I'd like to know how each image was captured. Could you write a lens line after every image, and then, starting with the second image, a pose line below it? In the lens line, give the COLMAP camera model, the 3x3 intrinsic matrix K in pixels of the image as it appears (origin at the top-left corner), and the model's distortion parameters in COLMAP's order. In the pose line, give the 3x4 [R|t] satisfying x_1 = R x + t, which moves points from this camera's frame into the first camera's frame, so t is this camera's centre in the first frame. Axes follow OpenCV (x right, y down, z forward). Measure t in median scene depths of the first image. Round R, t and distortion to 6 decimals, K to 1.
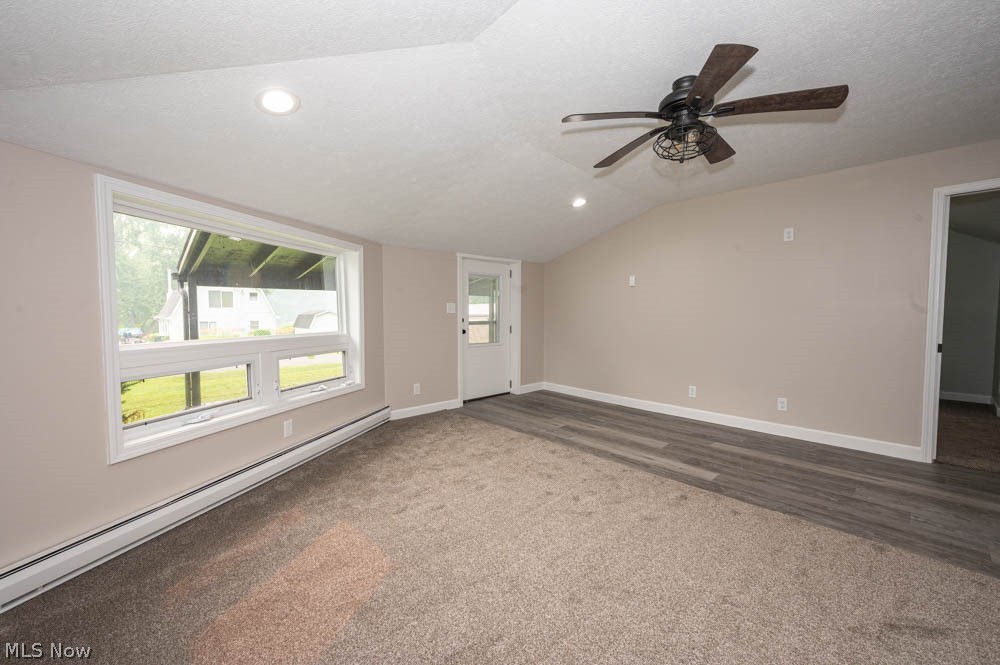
lens RADIAL K [[402.2, 0, 500.7], [0, 402.2, 333.6], [0, 0, 1]] dist [-0.002503, -0.000227]
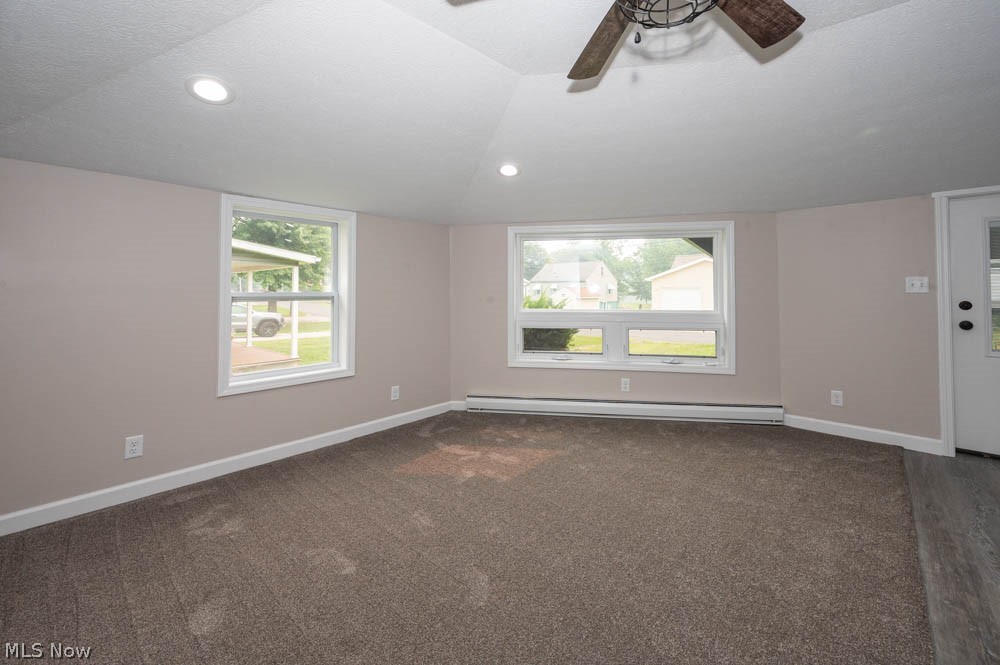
lens RADIAL K [[402.2, 0, 512.8], [0, 402.2, 284.2], [0, 0, 1]] dist [-0.002503, -0.000227]
pose [[0.078894, -0.017732, -0.996725, 0.510057], [-0.048572, 0.998586, -0.021609, -0.024138], [0.995699, 0.050118, 0.077921, 0.392275]]
